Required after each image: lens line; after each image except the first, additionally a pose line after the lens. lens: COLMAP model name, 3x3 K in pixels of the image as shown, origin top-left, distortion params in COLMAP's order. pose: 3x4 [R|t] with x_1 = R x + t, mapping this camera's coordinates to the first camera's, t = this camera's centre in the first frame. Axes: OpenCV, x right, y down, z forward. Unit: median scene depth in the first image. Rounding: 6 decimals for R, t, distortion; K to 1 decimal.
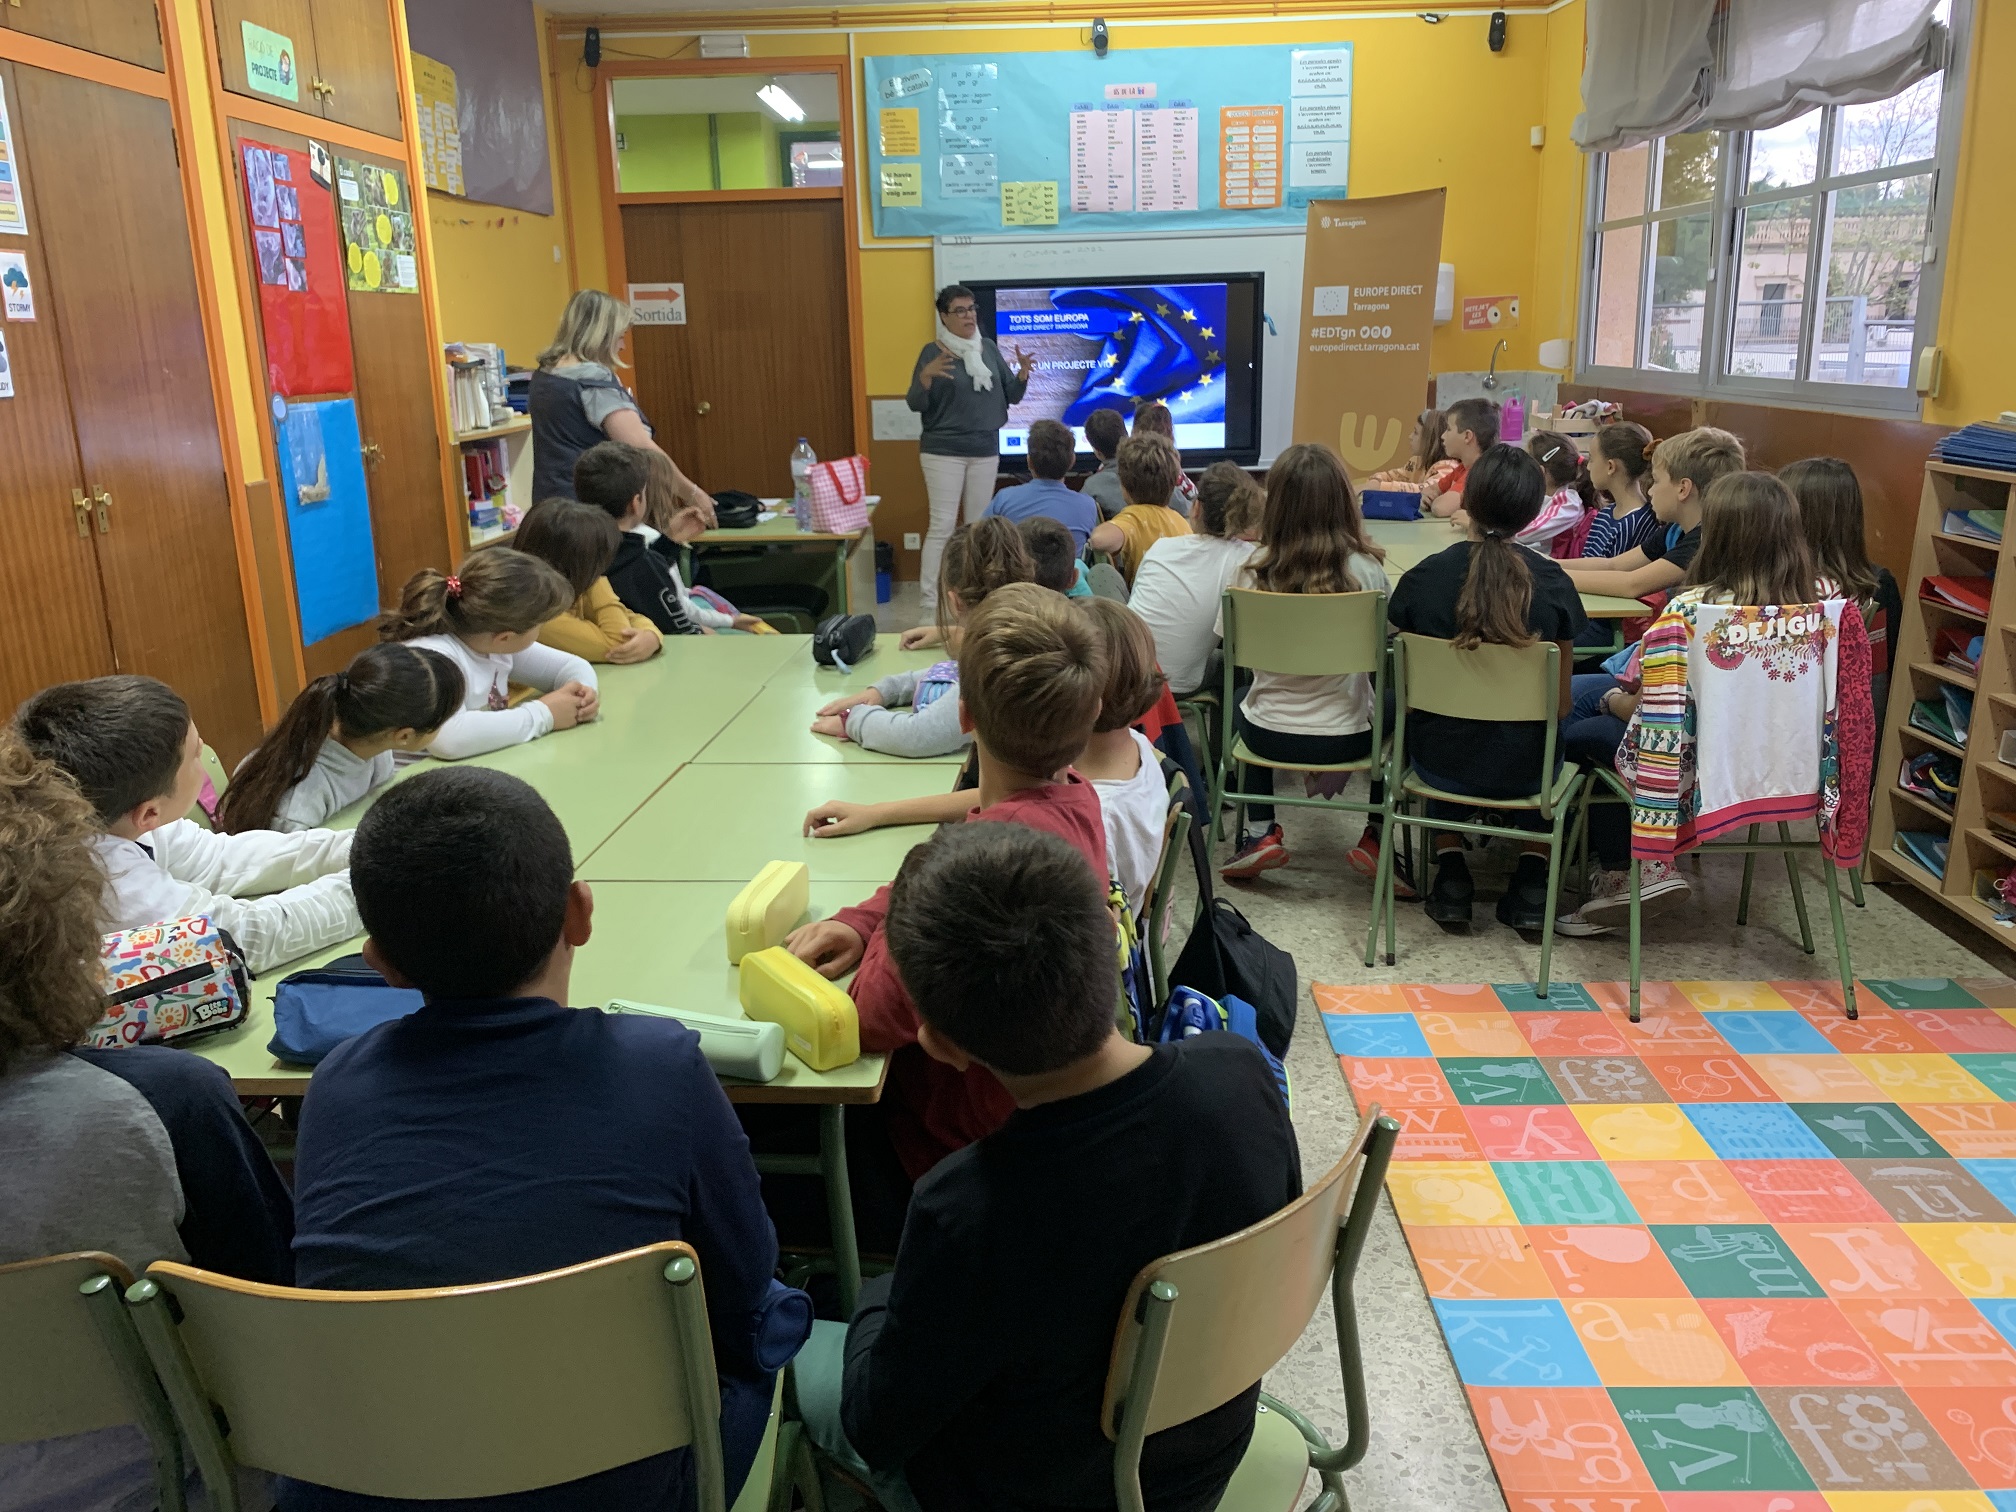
lens RADIAL K [[1639.2, 0, 1041.1], [0, 1639.2, 746.3], [0, 0, 1]] dist [0.018710, -0.028729]
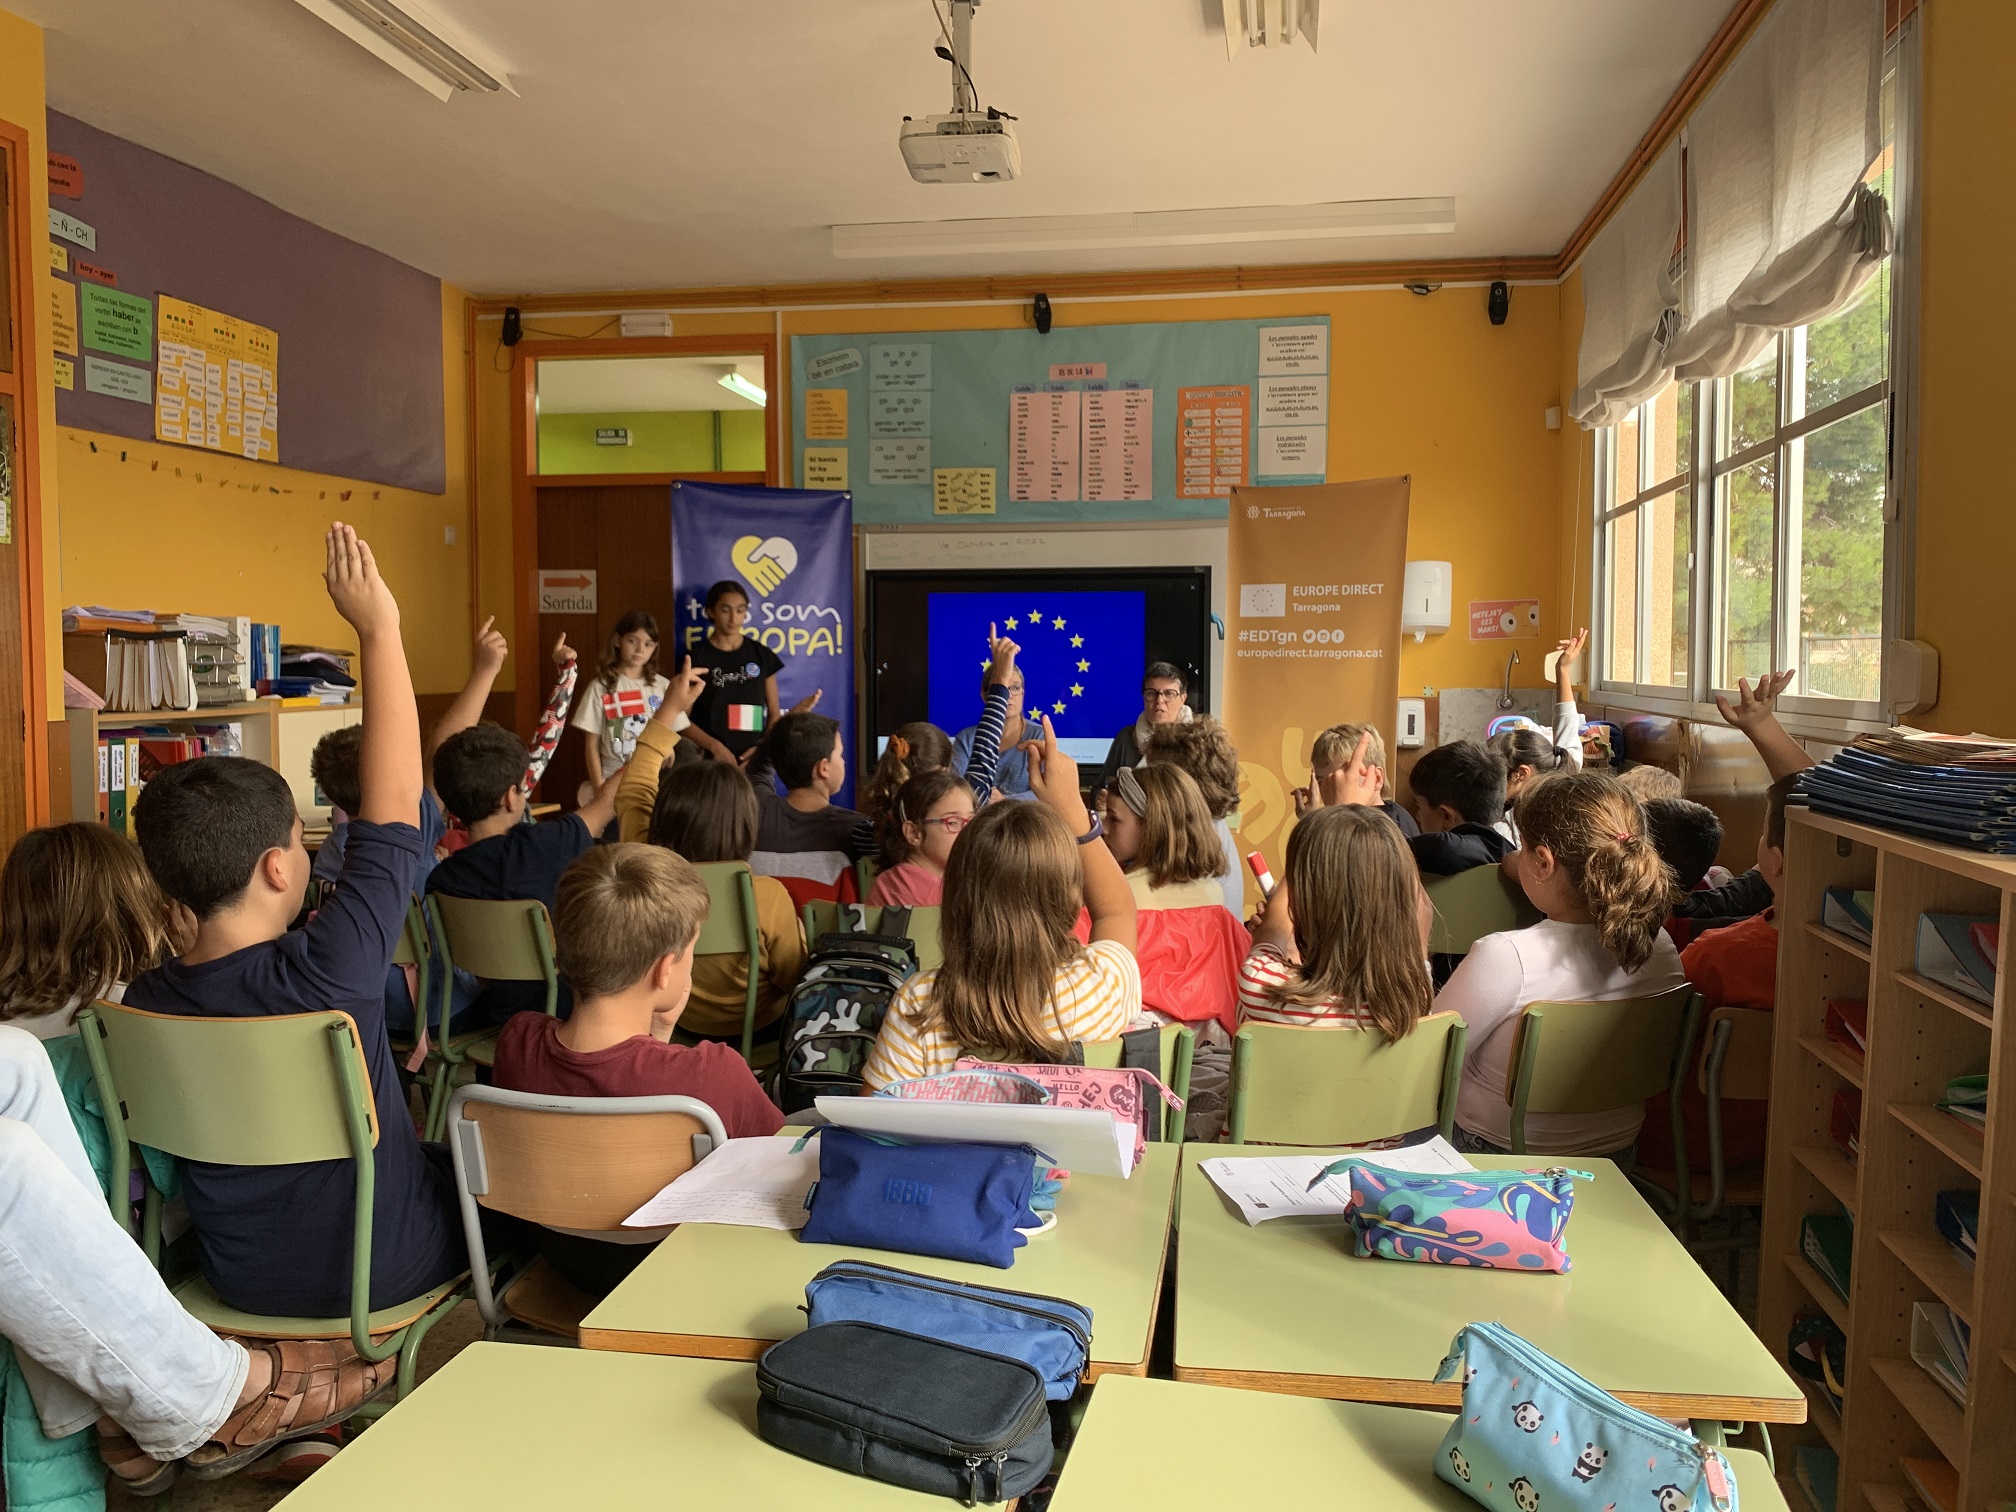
lens RADIAL K [[1639.2, 0, 1013.6], [0, 1639.2, 741.4], [0, 0, 1]] dist [0.018710, -0.028729]
pose [[0.986060, 0.035181, -0.162628, 0.170906], [-0.066365, 0.979439, -0.190514, -0.030246], [0.152582, 0.198651, 0.968120, 0.172752]]
